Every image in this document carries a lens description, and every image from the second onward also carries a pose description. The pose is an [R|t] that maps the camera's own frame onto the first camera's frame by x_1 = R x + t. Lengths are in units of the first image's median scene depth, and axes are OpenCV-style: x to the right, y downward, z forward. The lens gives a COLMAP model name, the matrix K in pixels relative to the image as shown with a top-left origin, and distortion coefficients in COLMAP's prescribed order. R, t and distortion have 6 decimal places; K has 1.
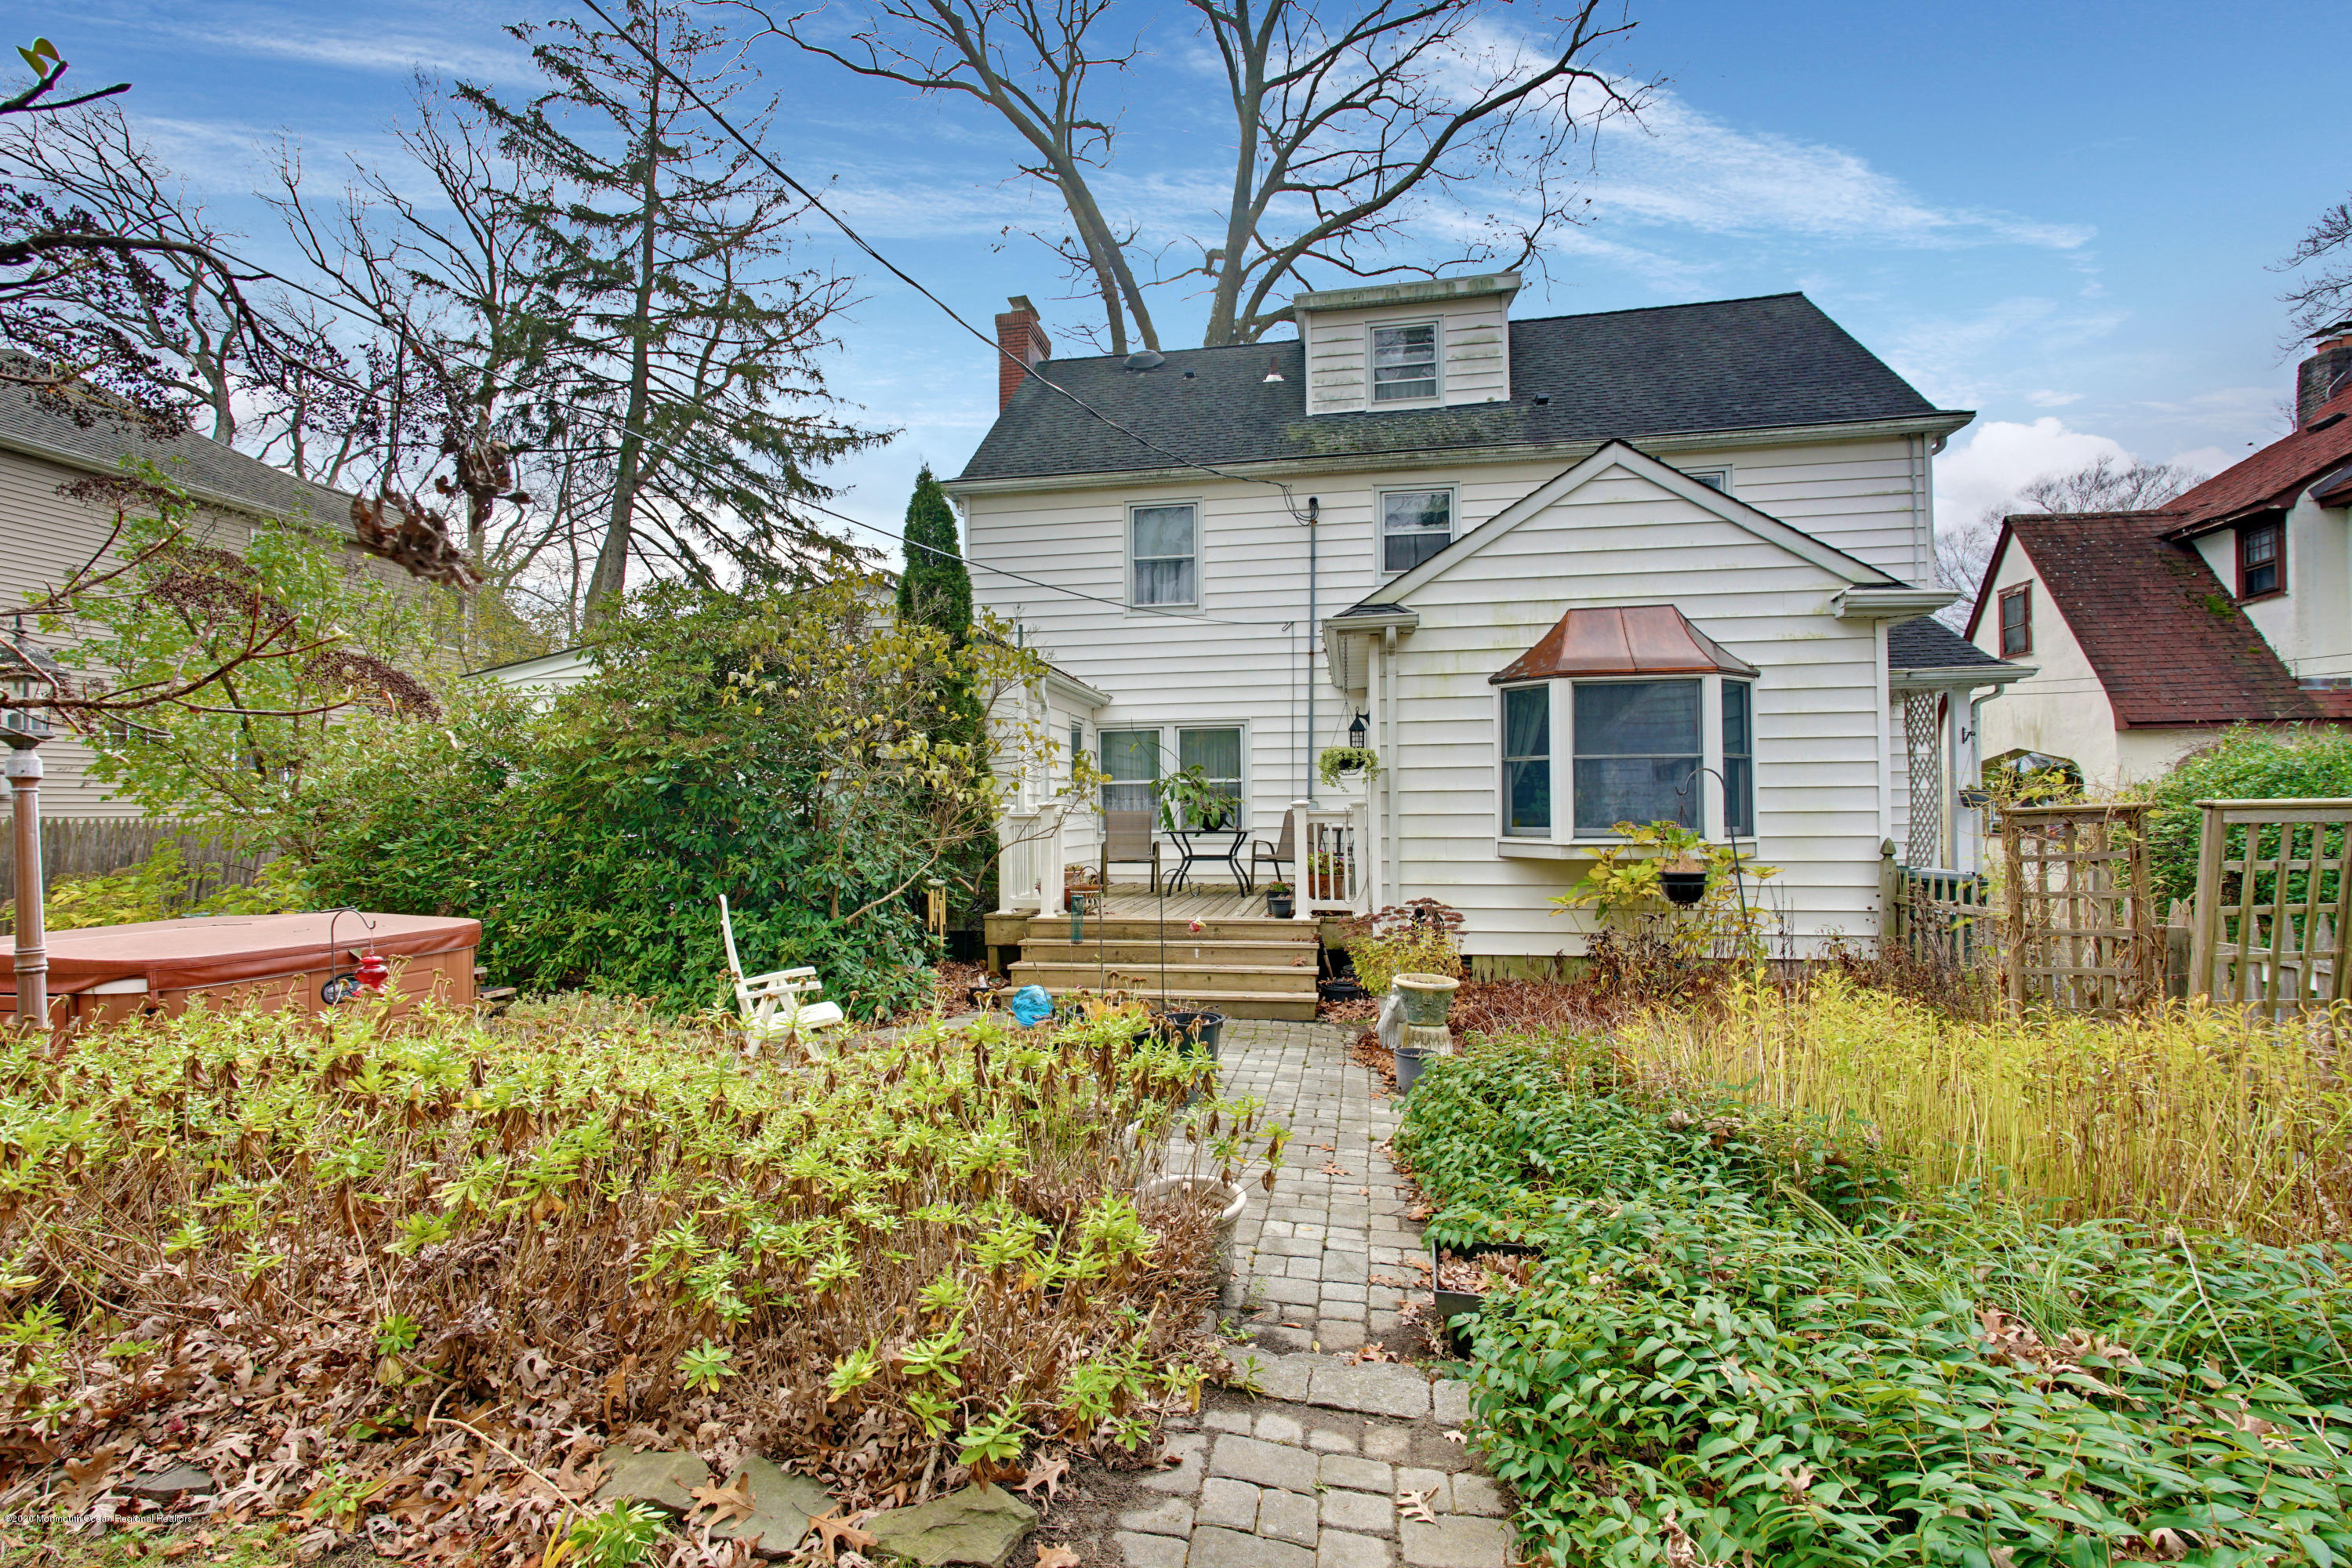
lens RADIAL K [[1058.8, 0, 1163.1], [0, 1058.8, 803.4], [0, 0, 1]] dist [-0.007966, 0.004231]
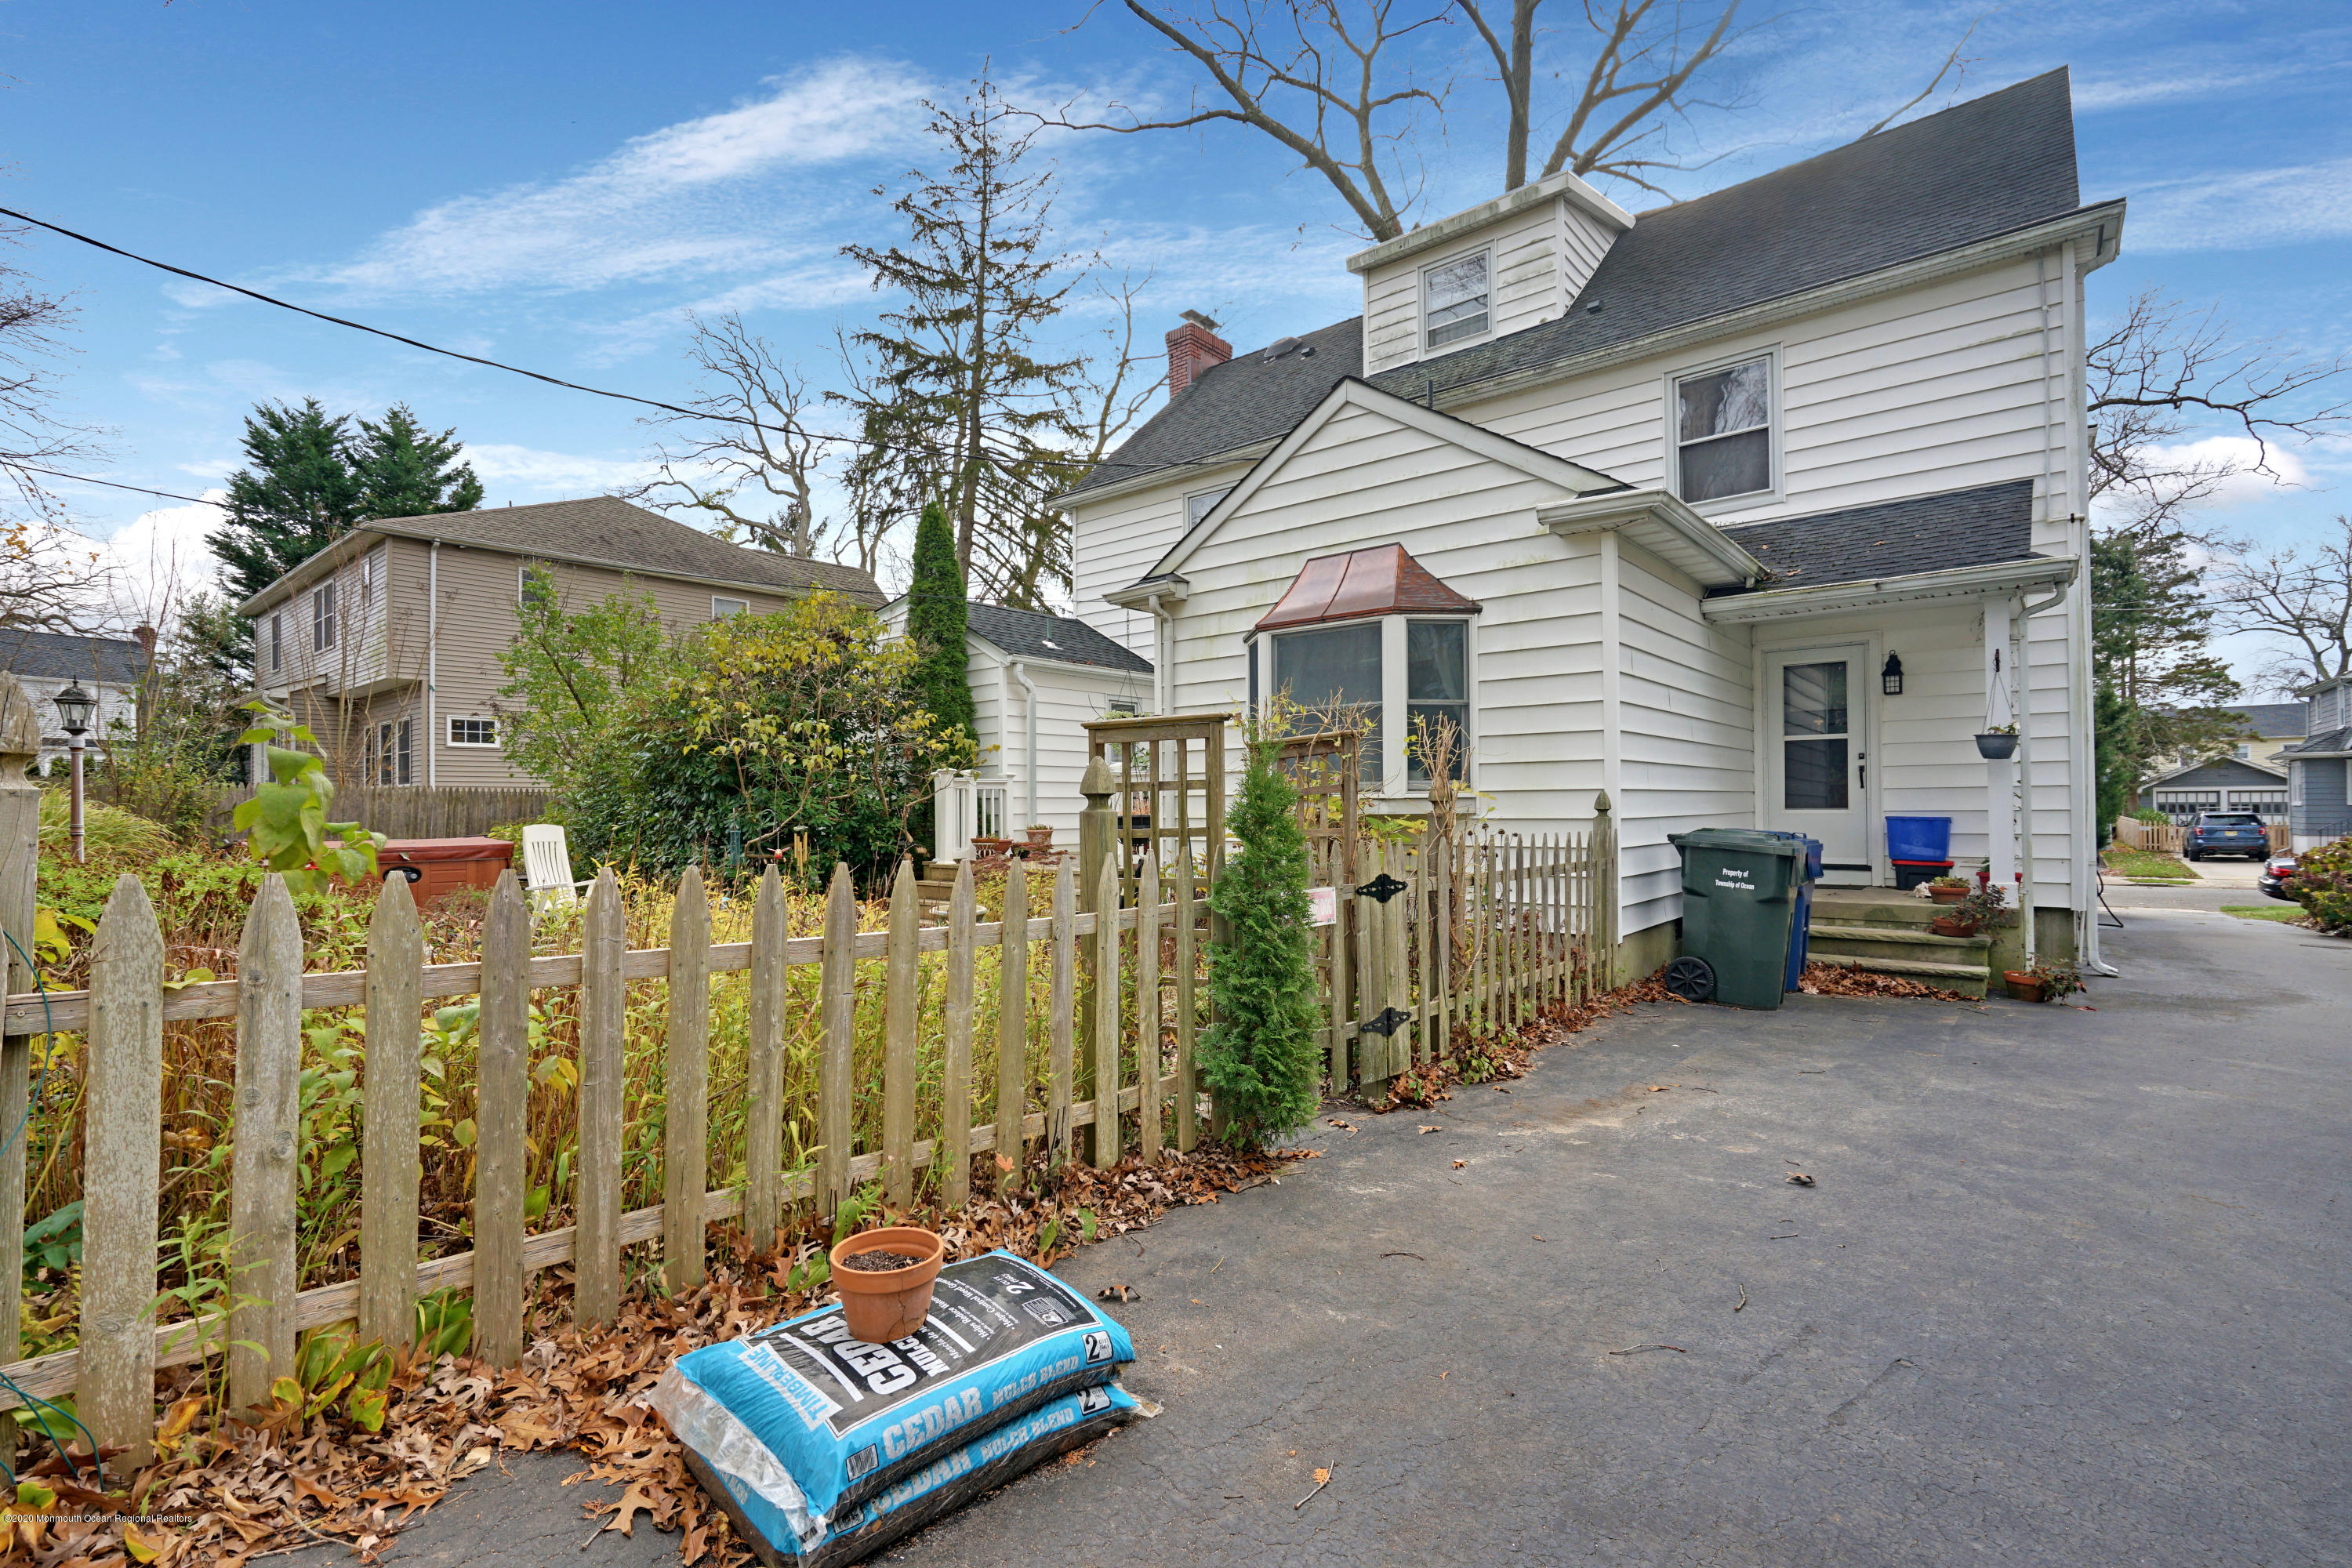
lens RADIAL K [[1058.8, 0, 1159.1], [0, 1058.8, 805.1], [0, 0, 1]] dist [-0.007966, 0.004231]
pose [[0.867928, -0.000382, -0.496690, 0.557783], [0.005579, 0.999944, 0.008979, 0.024790], [0.496659, -0.010564, 0.867881, 0.058888]]
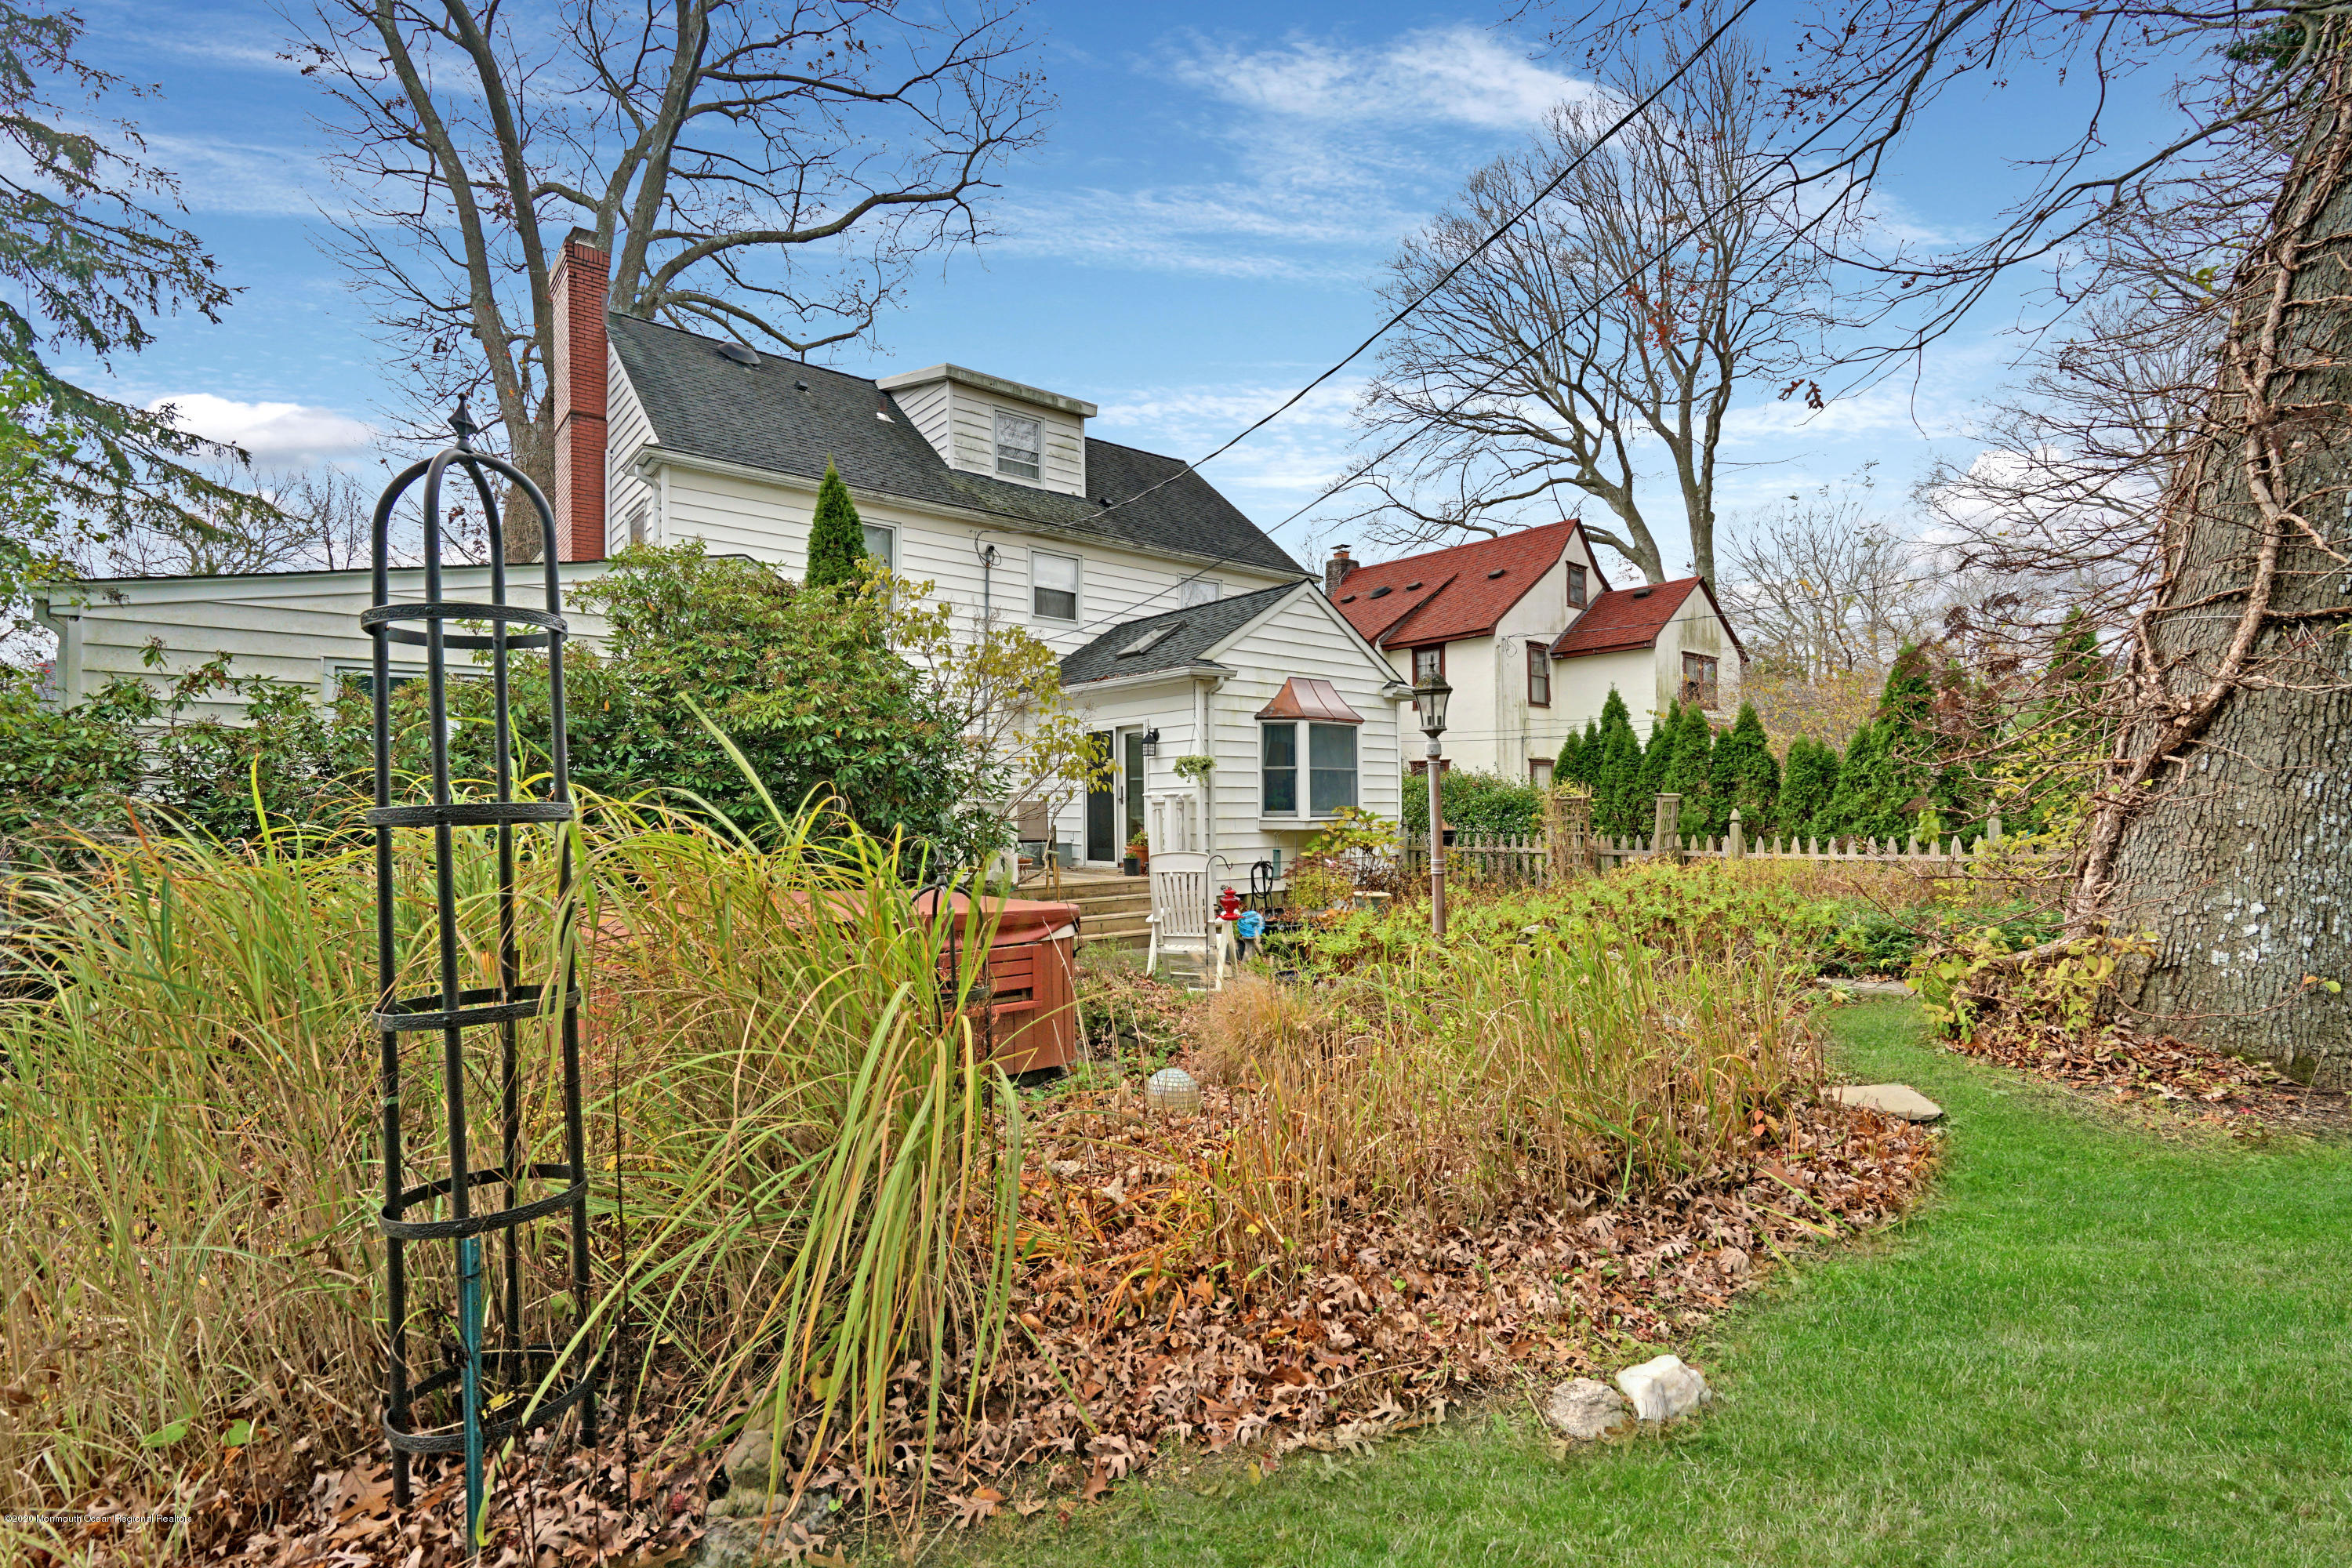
lens RADIAL K [[1058.8, 0, 1156.5], [0, 1058.8, 787.5], [0, 0, 1]] dist [-0.007966, 0.004231]
pose [[0.647417, 0.012161, 0.762039, -0.734891], [-0.000008, 0.999873, -0.015949, 0.009354], [-0.762136, 0.010319, 0.647335, 0.078587]]
